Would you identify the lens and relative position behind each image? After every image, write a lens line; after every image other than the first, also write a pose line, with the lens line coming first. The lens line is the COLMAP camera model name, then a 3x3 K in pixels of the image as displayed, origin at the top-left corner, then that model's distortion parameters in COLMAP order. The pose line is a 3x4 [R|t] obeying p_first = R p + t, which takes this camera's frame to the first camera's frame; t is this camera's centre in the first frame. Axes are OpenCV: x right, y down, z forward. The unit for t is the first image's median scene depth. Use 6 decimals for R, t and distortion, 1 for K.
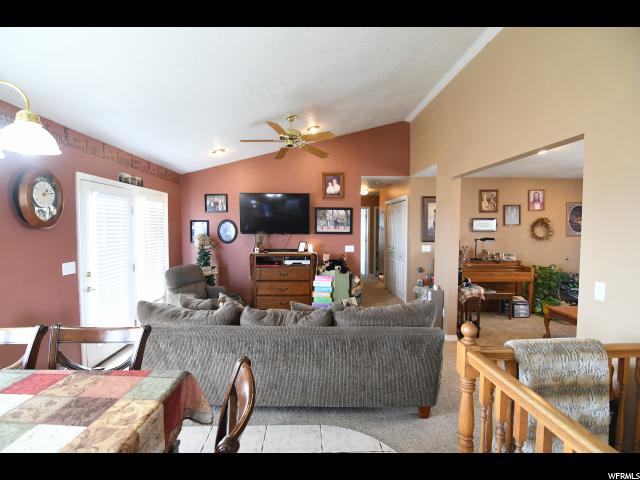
lens RADIAL K [[307.3, 0, 317.4], [0, 307.3, 239.7], [0, 0, 1]] dist [-0.014511, -0.000661]
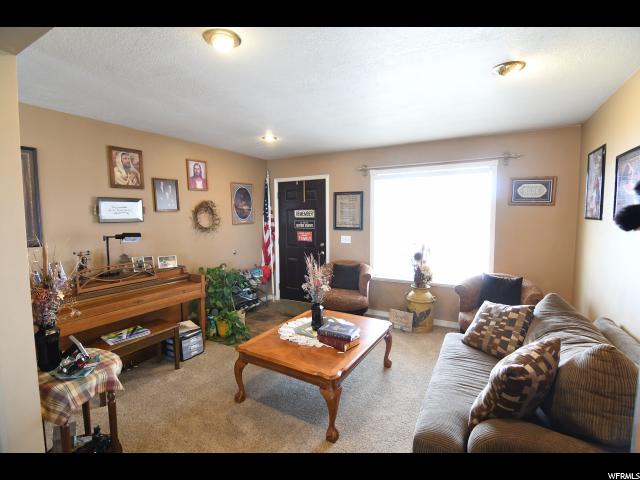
lens RADIAL K [[307.3, 0, 318.1], [0, 307.3, 238.2], [0, 0, 1]] dist [-0.014511, -0.000661]
pose [[0.511796, -0.072872, 0.856011, 0.246787], [0.044701, 0.997305, 0.058174, -0.013463], [-0.857943, 0.008492, 0.513674, 0.403123]]
